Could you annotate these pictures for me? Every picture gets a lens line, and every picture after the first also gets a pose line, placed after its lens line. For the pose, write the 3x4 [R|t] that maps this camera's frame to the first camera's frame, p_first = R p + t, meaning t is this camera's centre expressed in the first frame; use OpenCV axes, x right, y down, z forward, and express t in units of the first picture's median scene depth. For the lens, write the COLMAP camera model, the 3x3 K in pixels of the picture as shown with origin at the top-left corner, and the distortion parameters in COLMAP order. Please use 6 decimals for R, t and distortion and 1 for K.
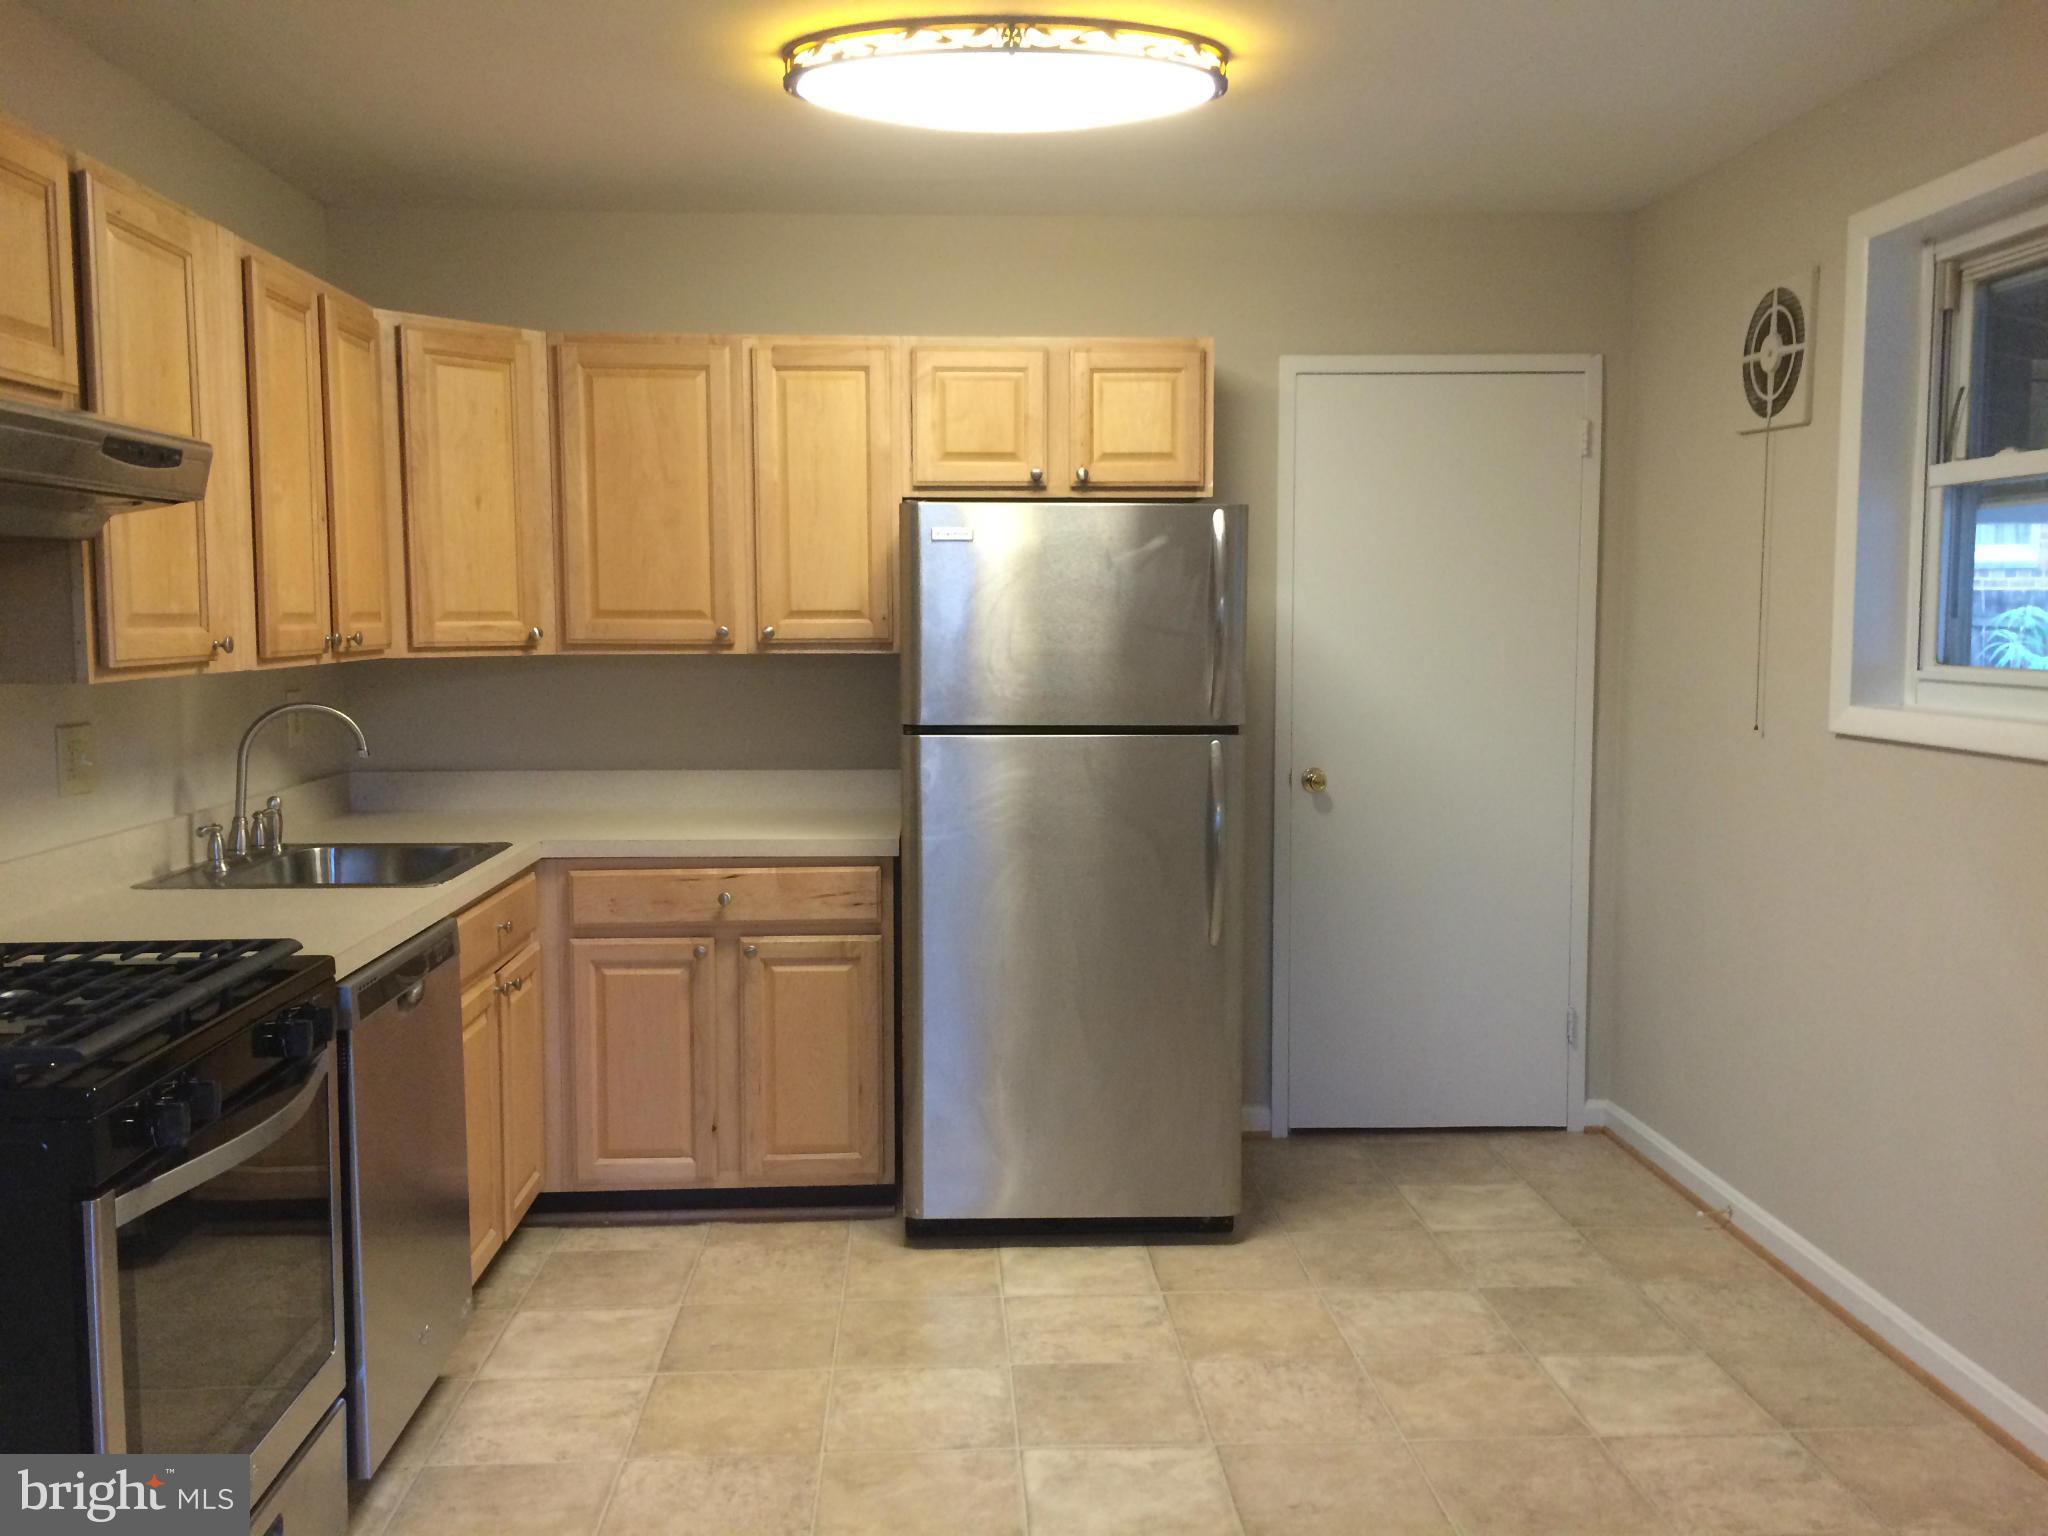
lens RADIAL K [[1770.8, 0, 1005.3], [0, 1770.8, 736.6], [0, 0, 1]] dist [0.083271, -0.097932]
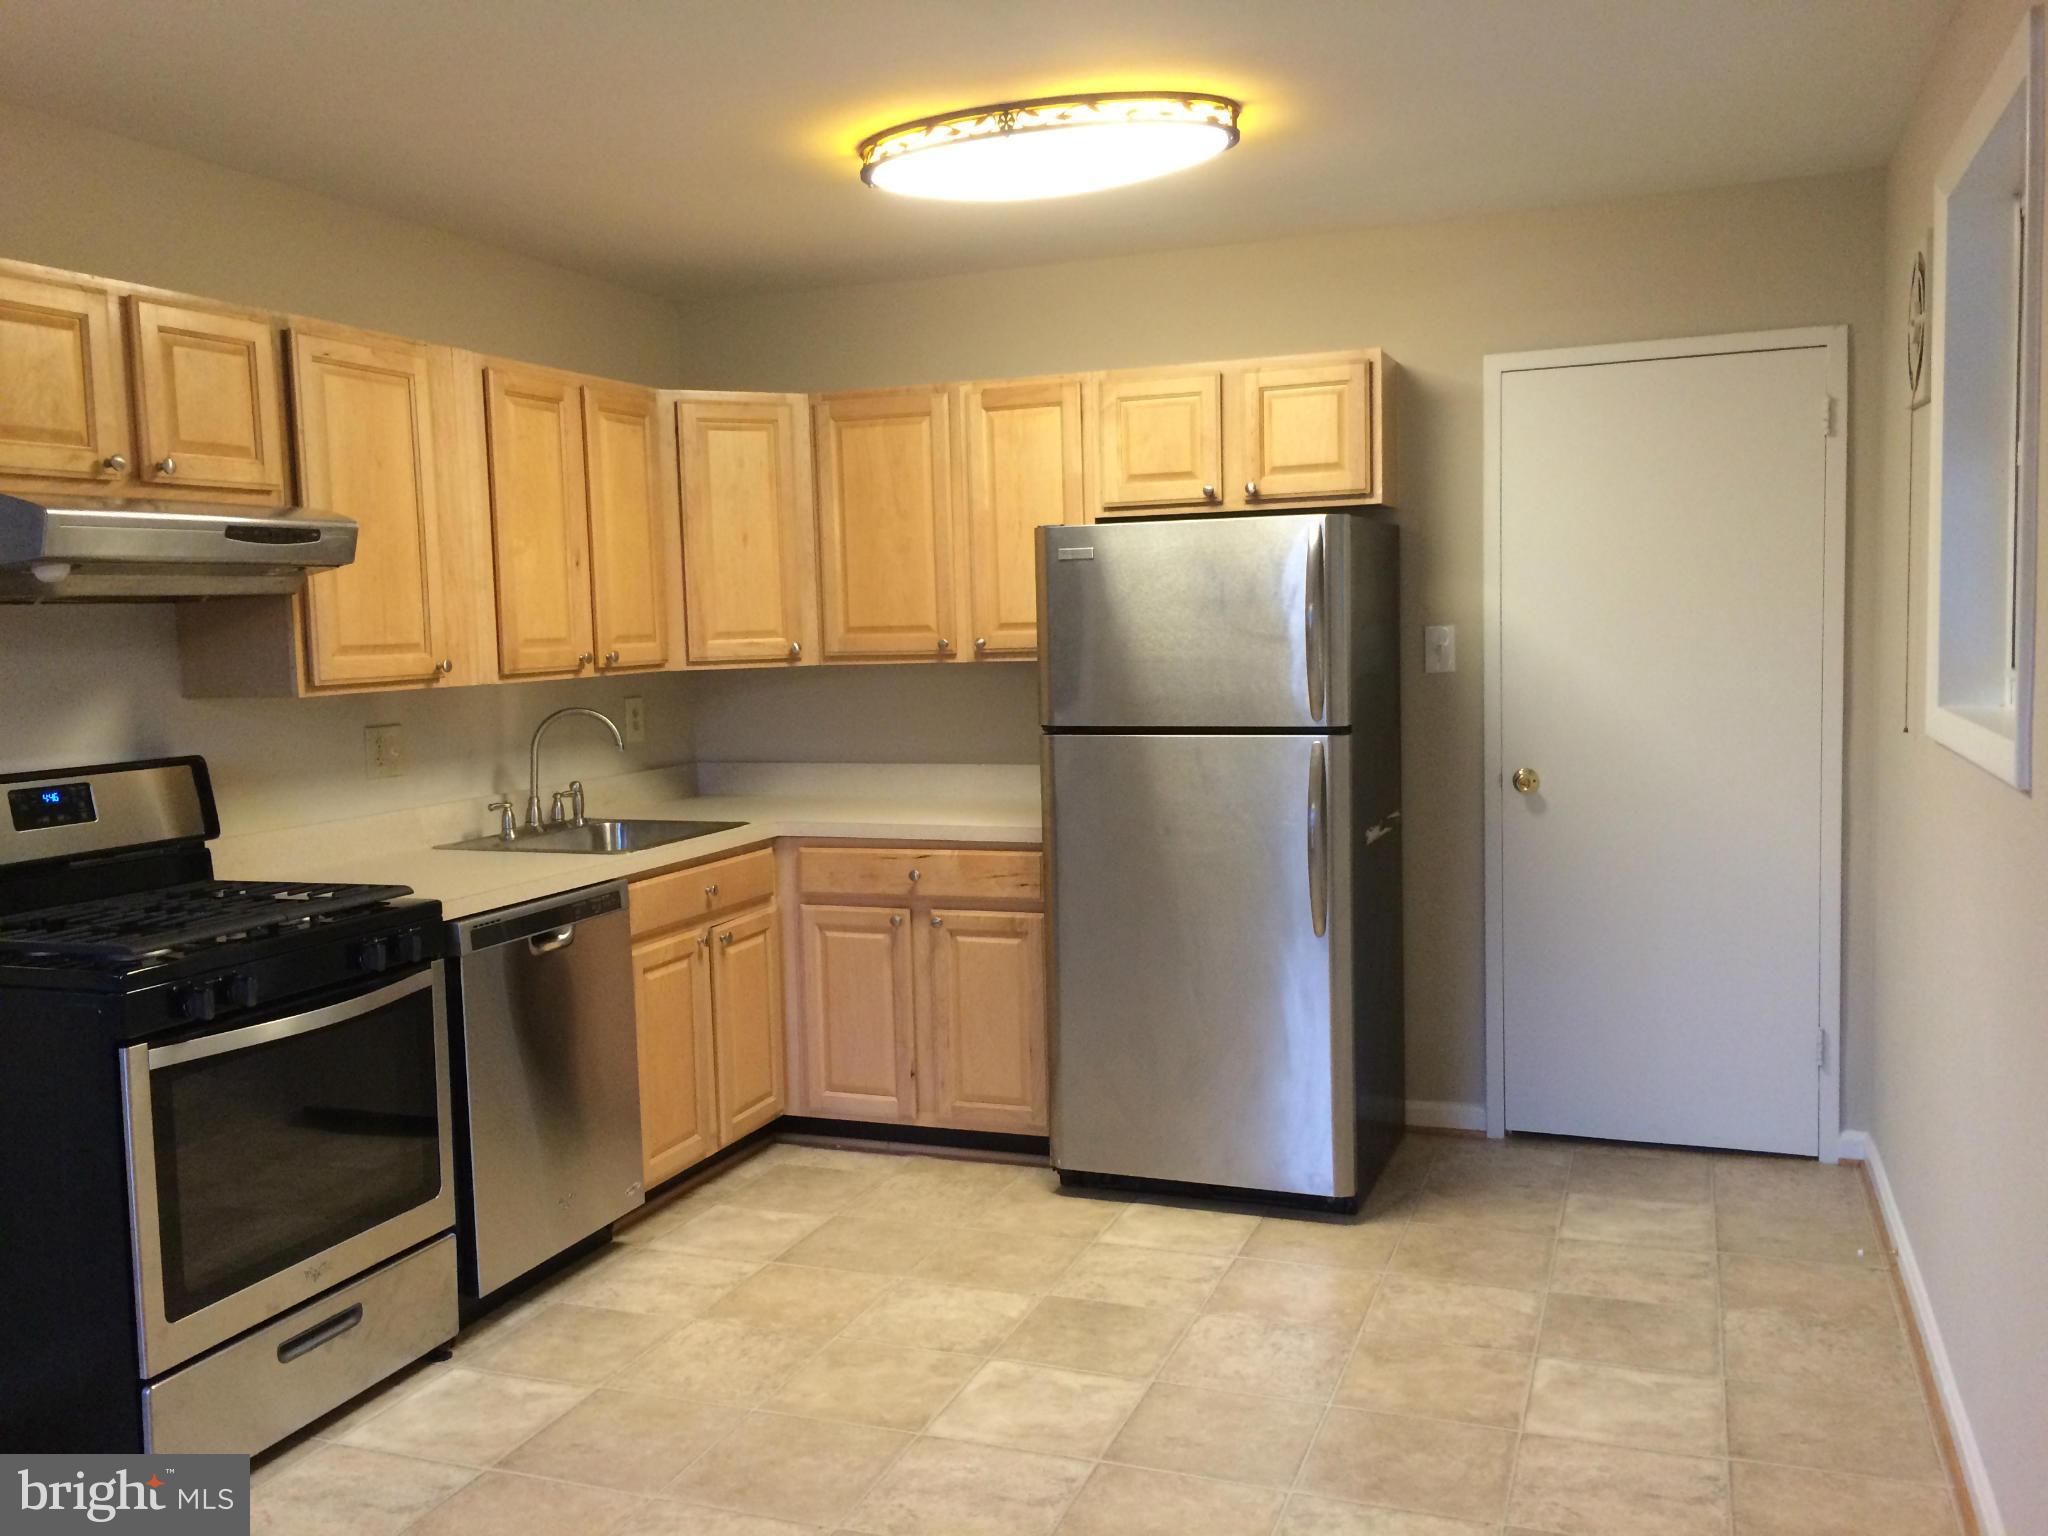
lens RADIAL K [[1770.8, 0, 1005.3], [0, 1770.8, 736.6], [0, 0, 1]] dist [0.083271, -0.097932]
pose [[0.914562, 0.004080, -0.404426, 0.357812], [-0.002750, 0.999989, 0.003872, -0.003588], [0.404438, -0.002429, 0.914562, -0.030515]]
